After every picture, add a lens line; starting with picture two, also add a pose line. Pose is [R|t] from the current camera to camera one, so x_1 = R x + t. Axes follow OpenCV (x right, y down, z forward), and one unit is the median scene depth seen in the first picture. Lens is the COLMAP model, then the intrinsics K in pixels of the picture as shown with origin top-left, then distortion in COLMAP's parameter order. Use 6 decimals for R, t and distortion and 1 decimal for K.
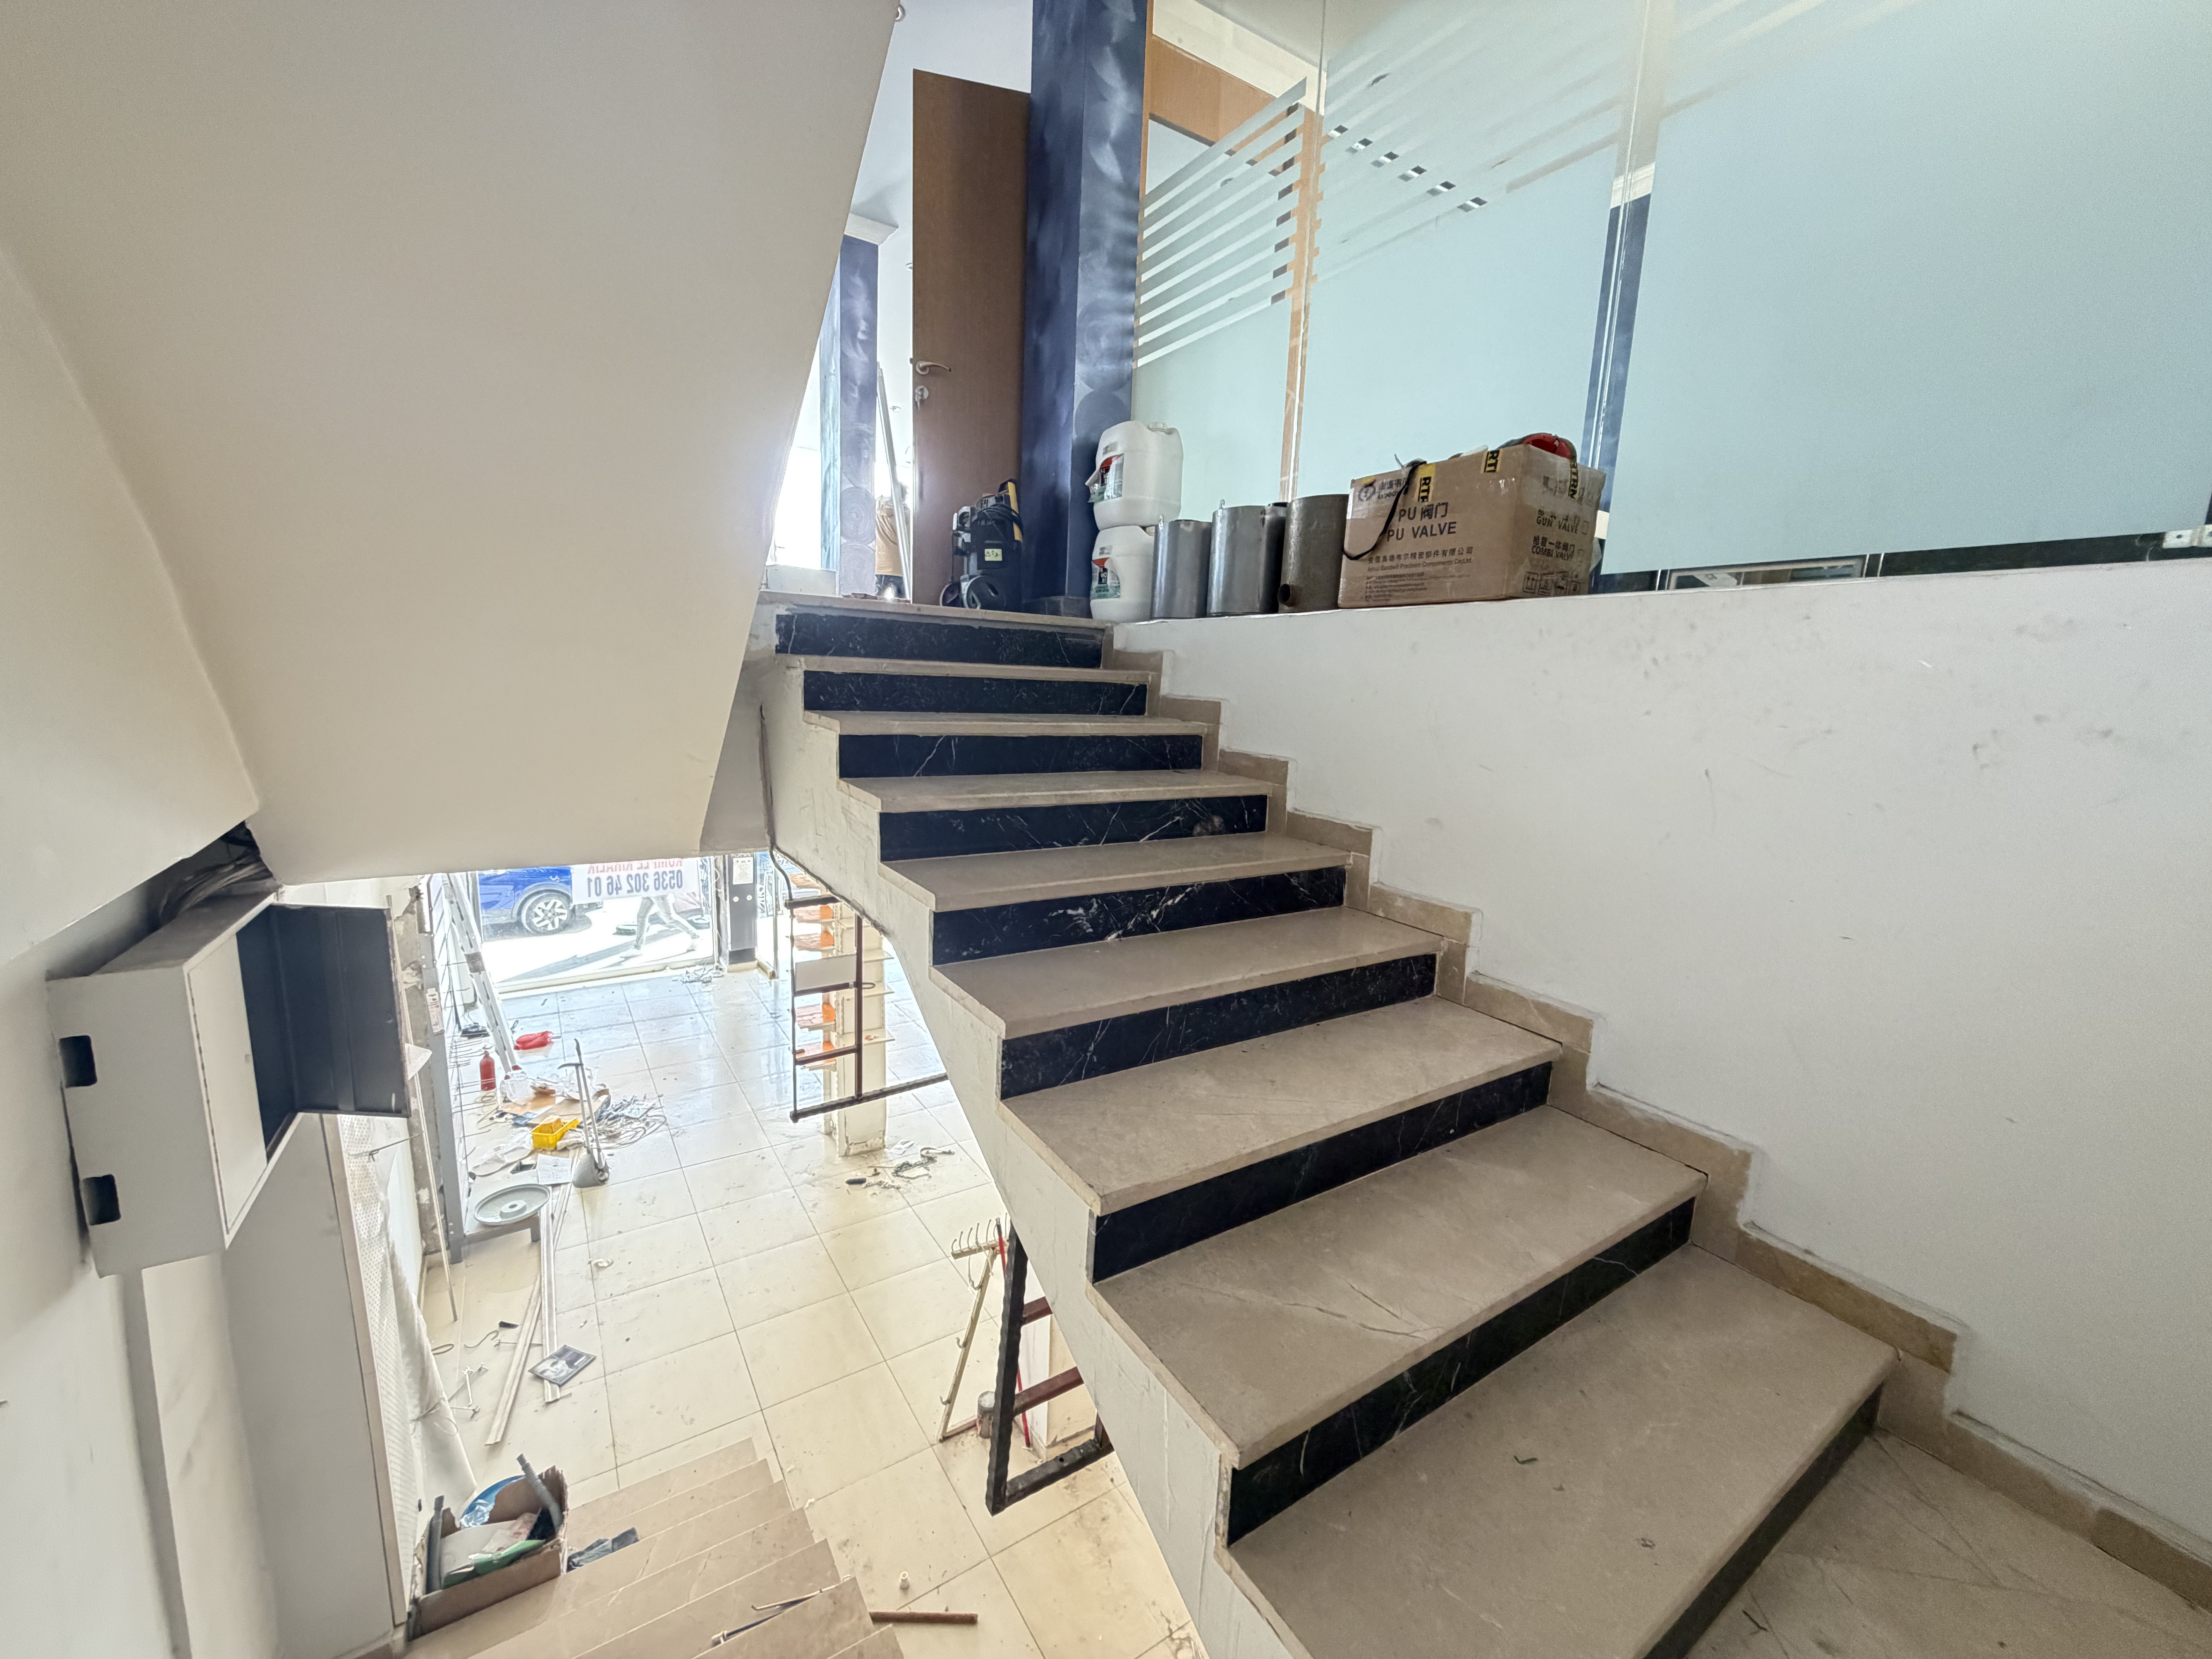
lens RADIAL K [[876.4, 0, 1105.1], [0, 876.4, 835.8], [0, 0, 1]] dist [-0.001541, 0.000359]
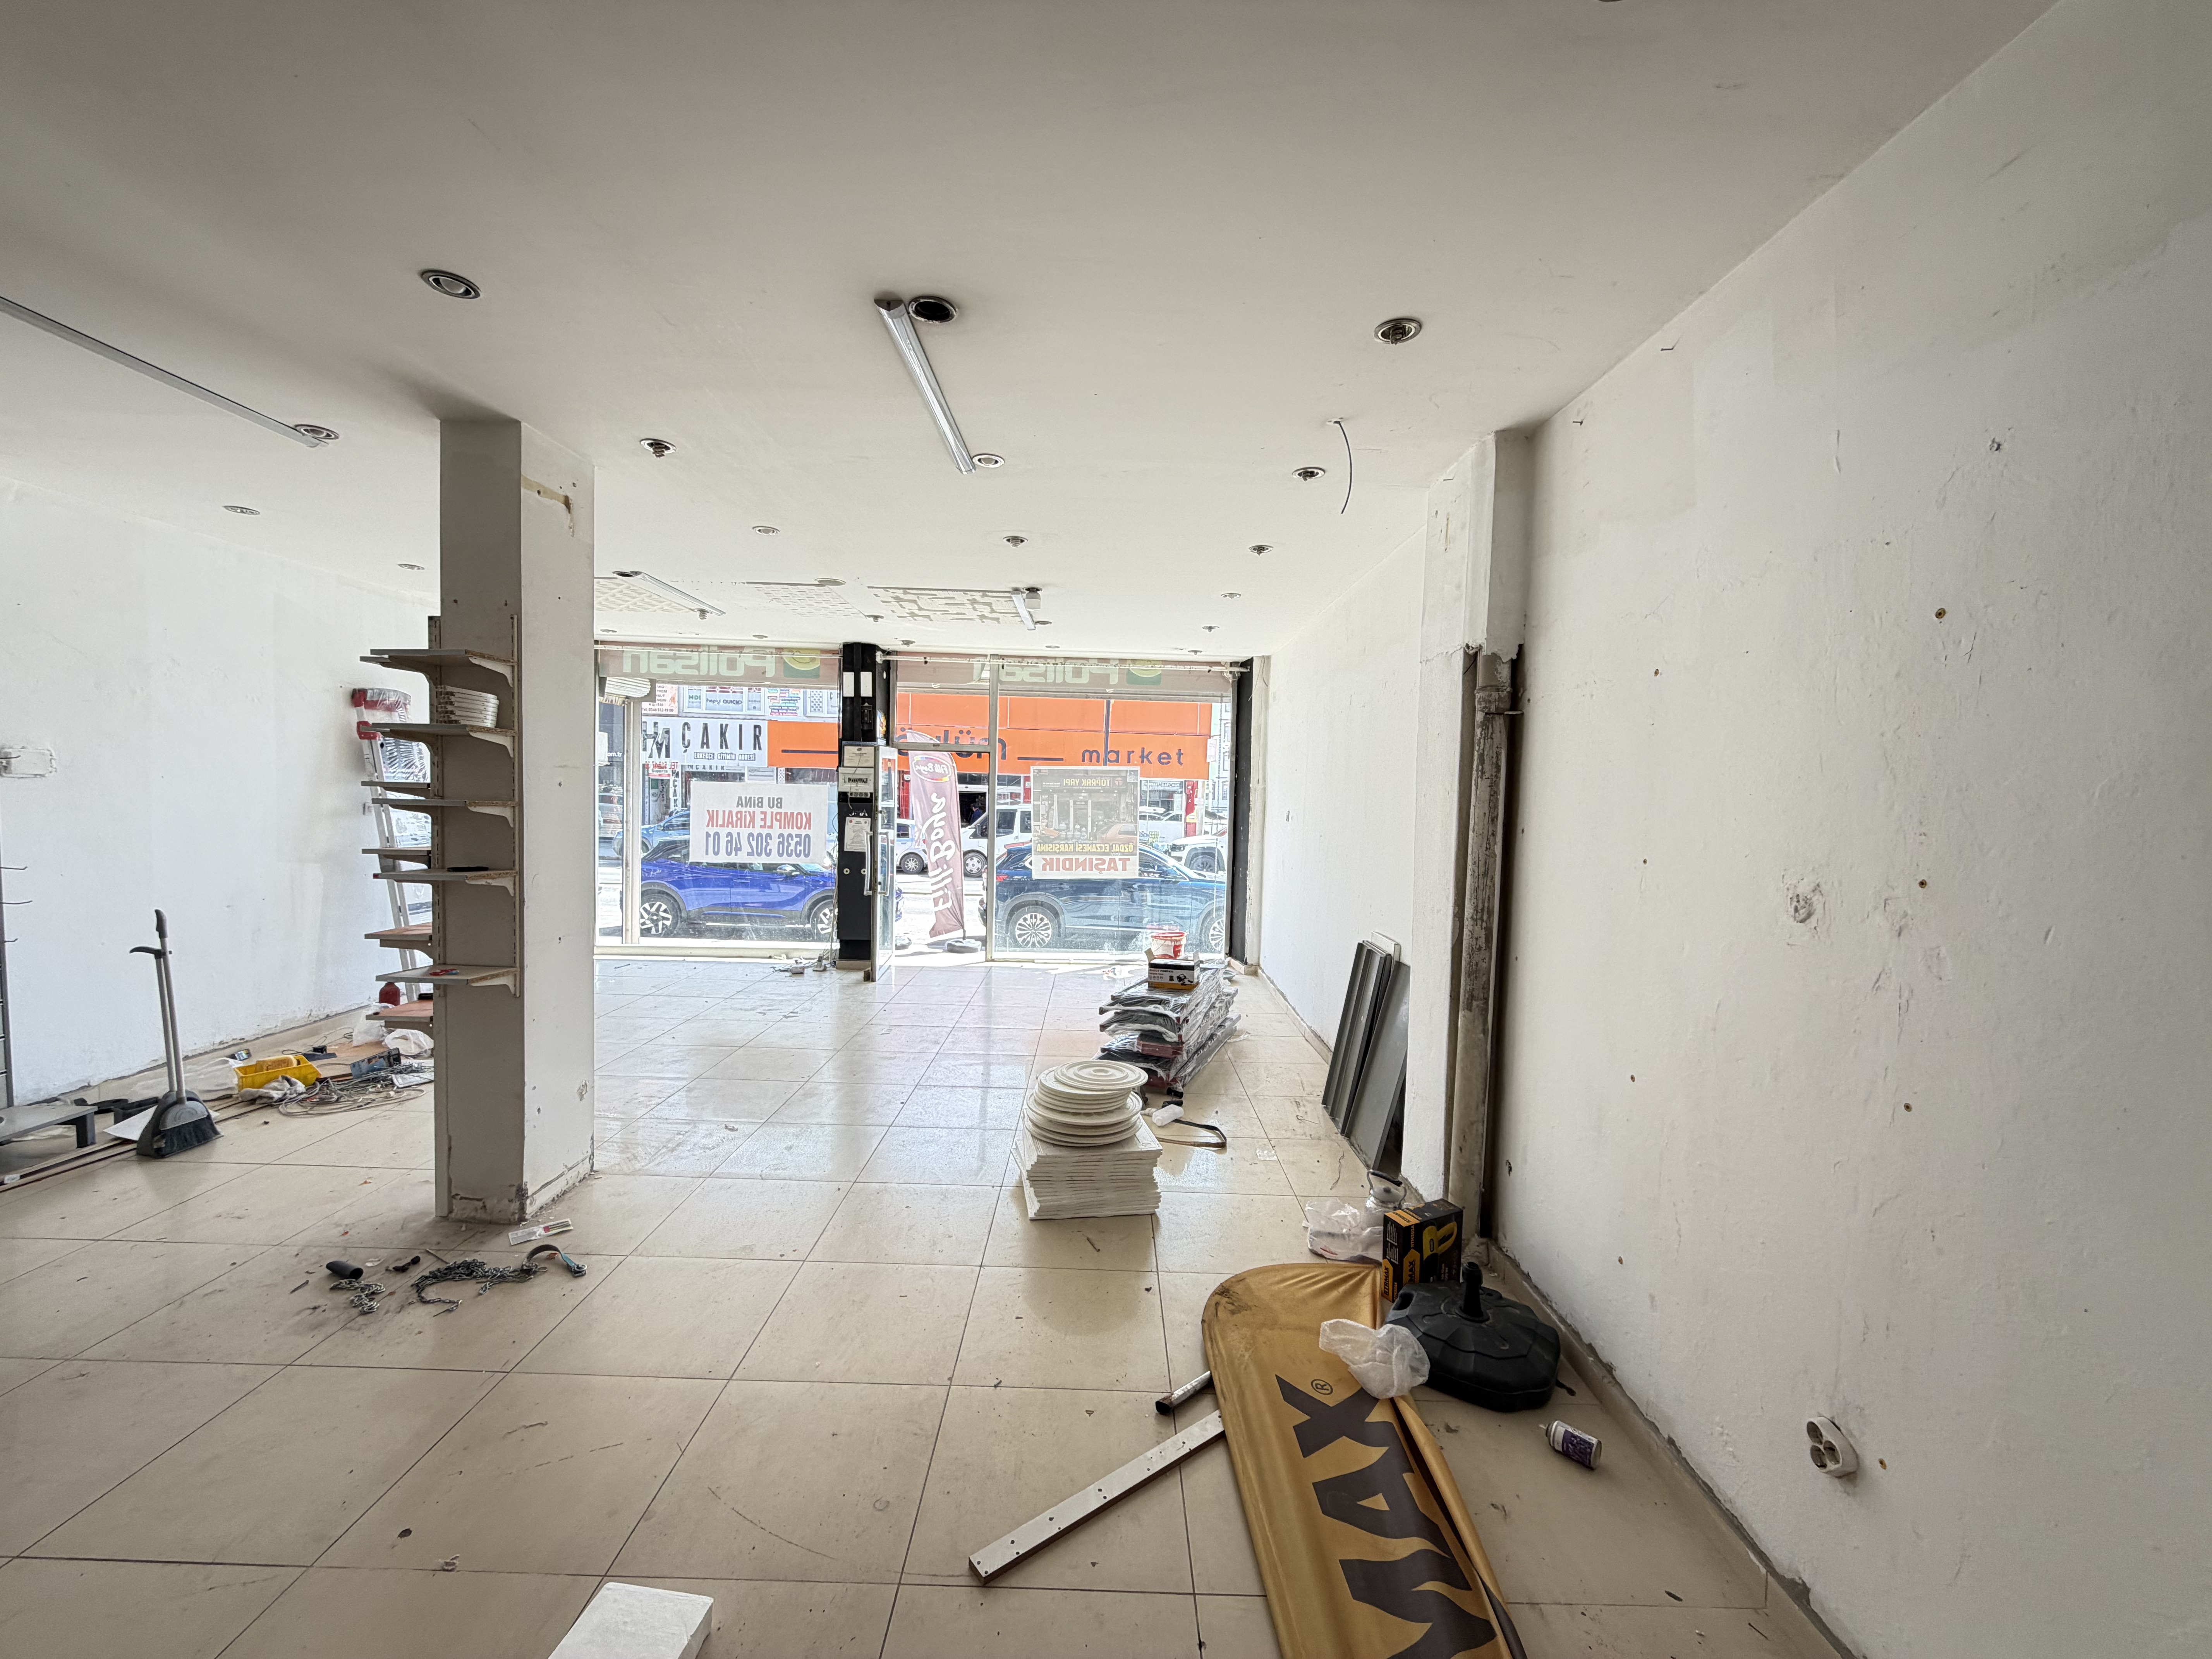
lens RADIAL K [[876.4, 0, 1109.6], [0, 876.4, 837.3], [0, 0, 1]] dist [-0.001541, 0.000359]
pose [[0.838654, 0.008899, -0.544592, 0.327772], [-0.084729, 0.989826, -0.114306, 0.192122], [0.538034, 0.142006, 0.830875, 0.831746]]
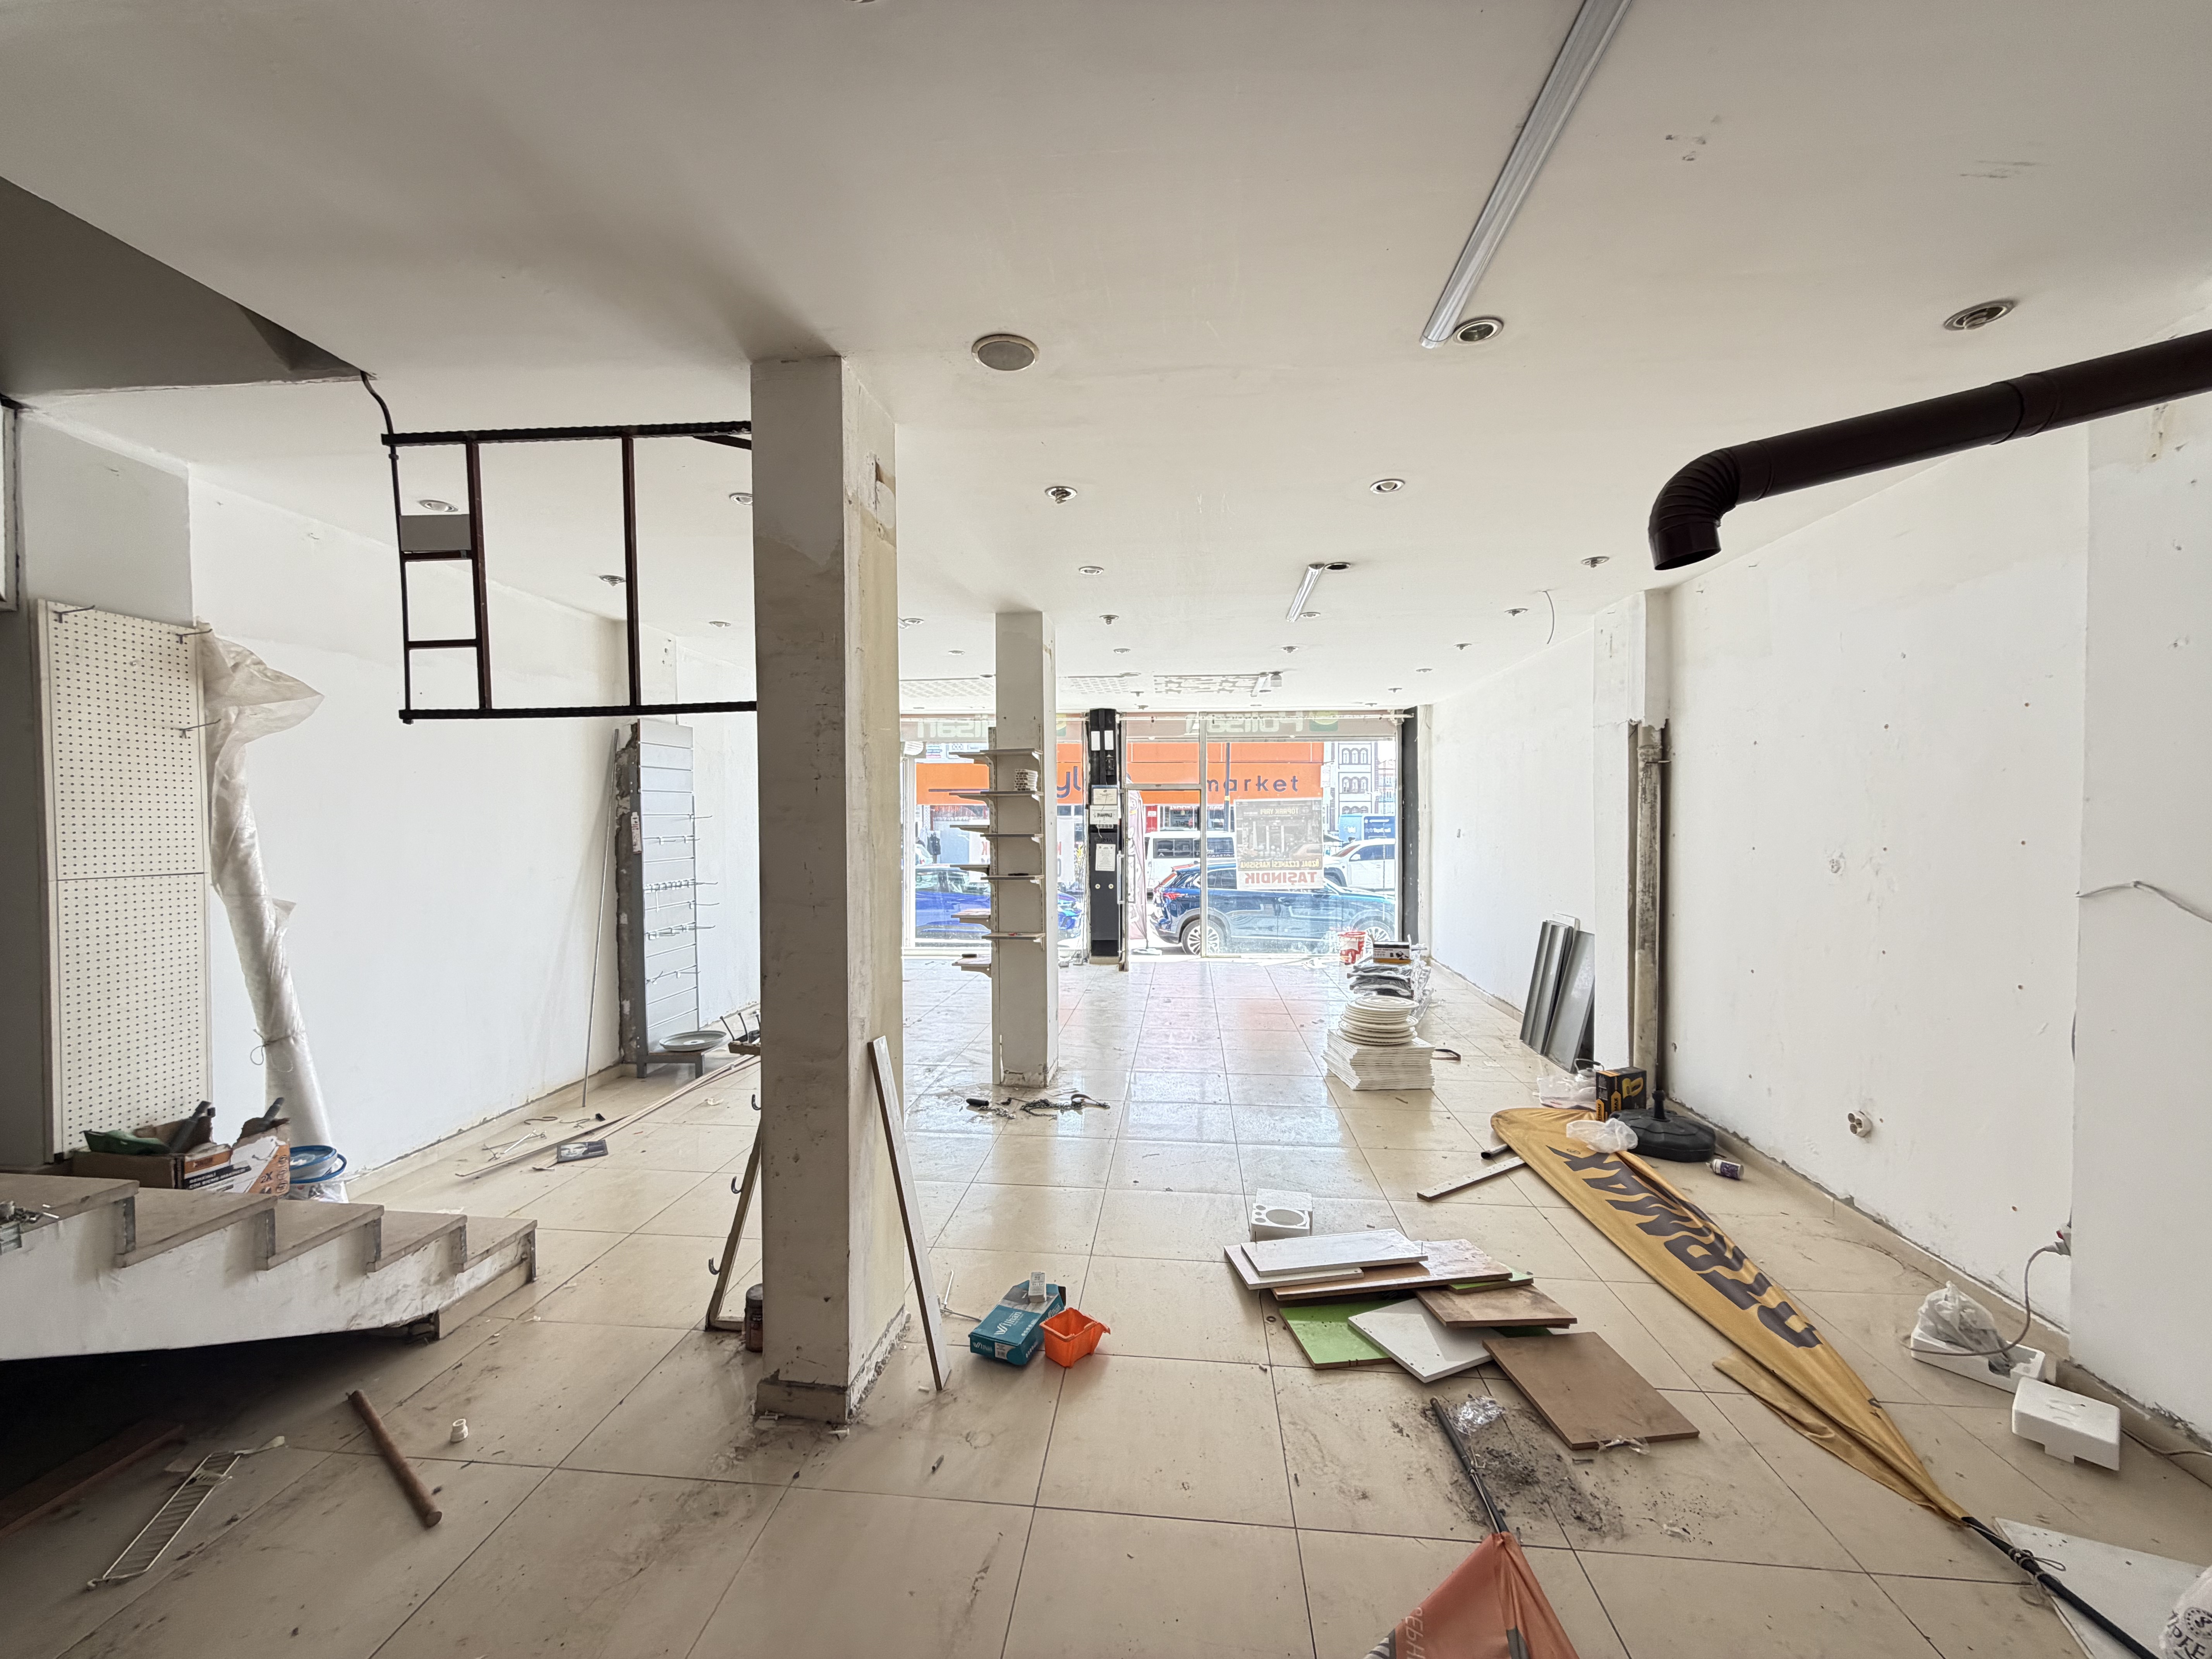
lens RADIAL K [[876.4, 0, 1107.4], [0, 876.4, 835.4], [0, 0, 1]] dist [-0.001541, 0.000359]
pose [[0.779316, -0.031910, -0.625818, 0.351773], [-0.071867, 0.987561, -0.139849, 0.263618], [0.622496, 0.153962, 0.767329, 0.420667]]
